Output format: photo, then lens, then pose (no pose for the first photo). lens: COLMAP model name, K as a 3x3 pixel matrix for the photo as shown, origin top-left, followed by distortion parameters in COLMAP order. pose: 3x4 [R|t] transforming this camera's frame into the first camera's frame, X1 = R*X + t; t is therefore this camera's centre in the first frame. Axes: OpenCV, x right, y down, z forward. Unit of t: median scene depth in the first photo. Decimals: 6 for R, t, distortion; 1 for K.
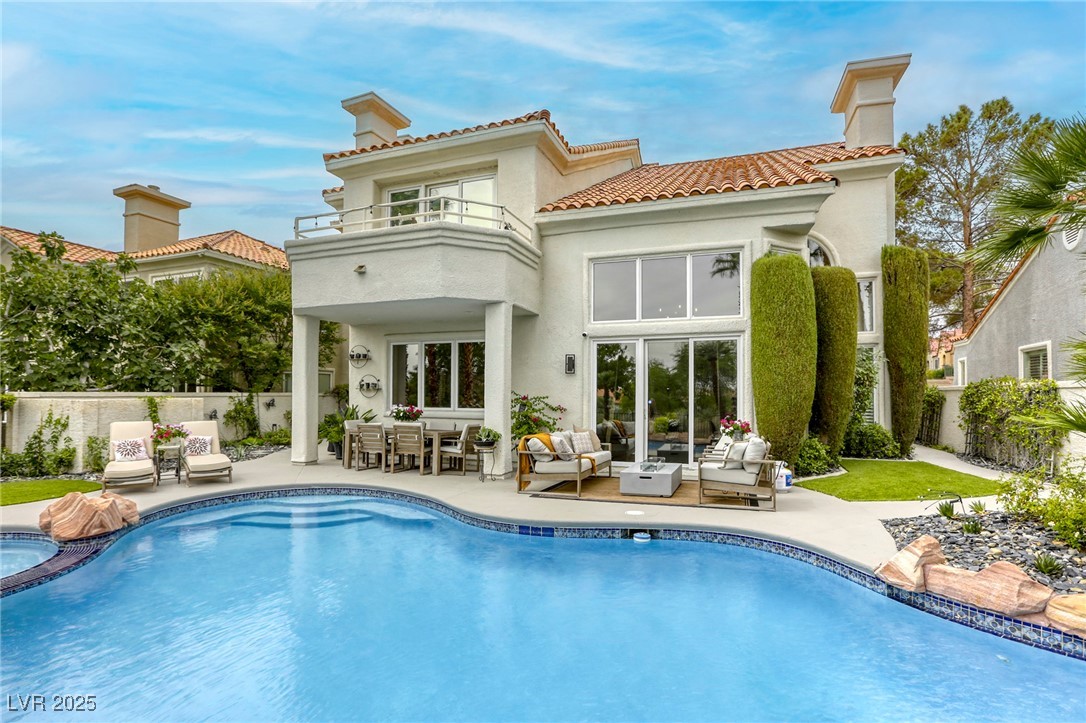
lens RADIAL K [[530.8, 0, 560.4], [0, 530.8, 391.6], [0, 0, 1]] dist [-0.030067, 0.000648]
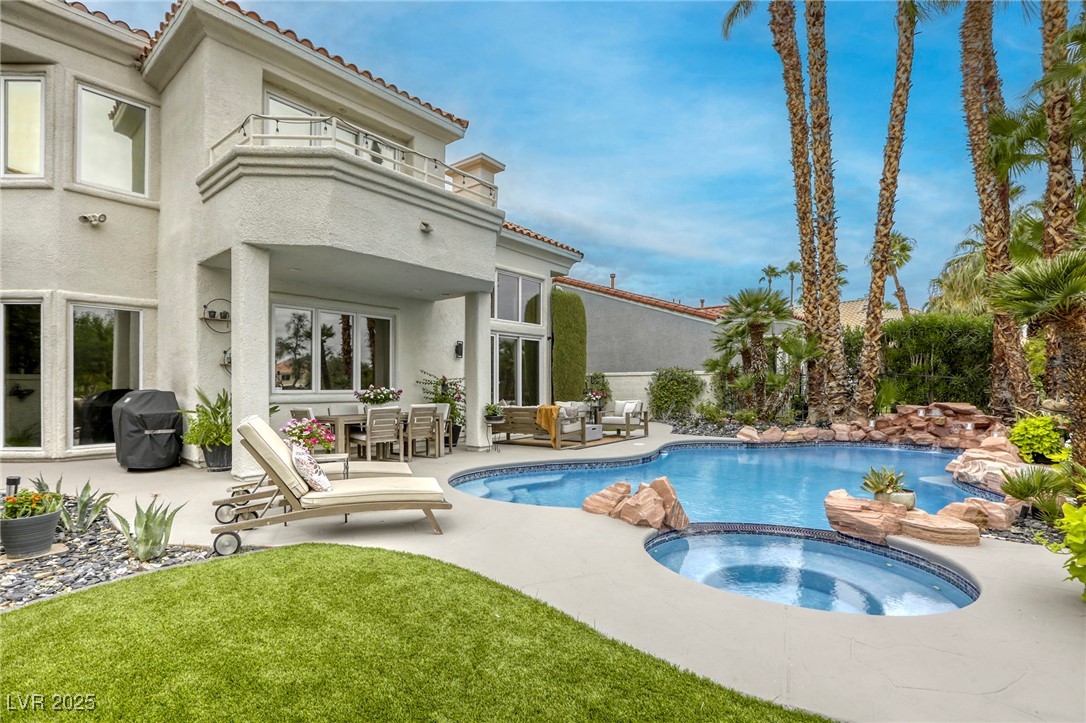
lens RADIAL K [[505.5, 0, 521.6], [0, 505.5, 386.6], [0, 0, 1]] dist [-0.000406, 0.012280]
pose [[0.378577, -0.005791, 0.925552, -0.962624], [-0.004516, 0.999957, 0.008104, 0.019473], [-0.925559, -0.007247, 0.378534, 0.472133]]
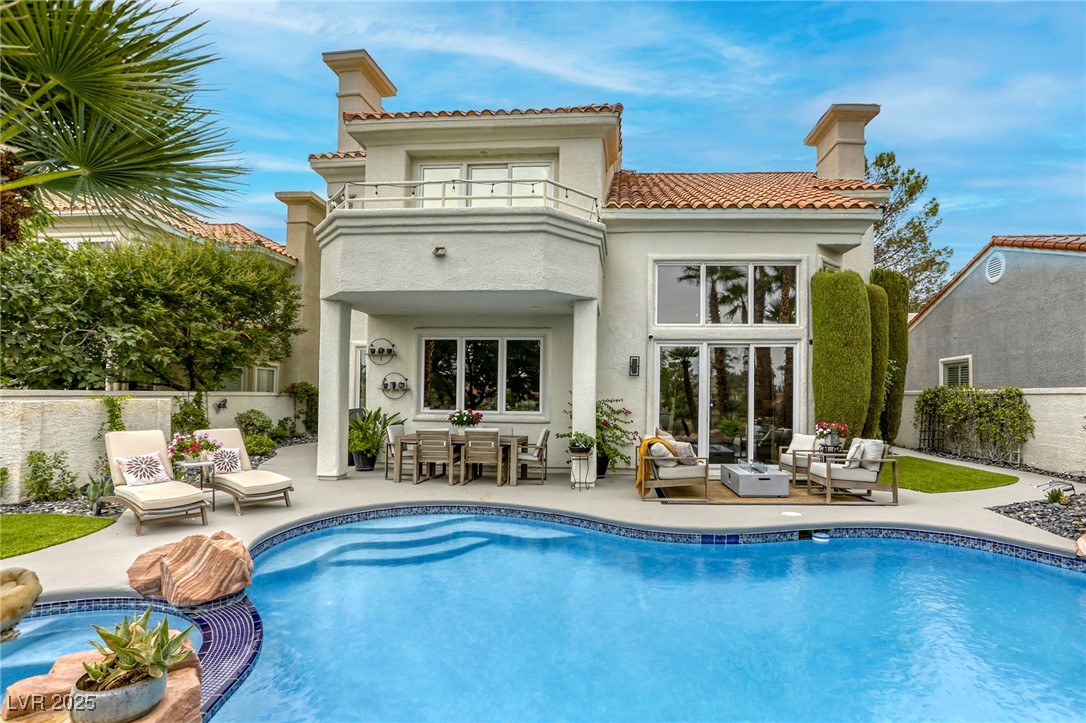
lens RADIAL K [[525.2, 0, 594.3], [0, 525.2, 390.8], [0, 0, 1]] dist [-0.027208, 0.000963]
pose [[0.959095, 0.008890, 0.282944, -0.333123], [-0.008059, 0.999959, -0.004102, -0.001365], [-0.282969, 0.001655, 0.959128, 0.091751]]
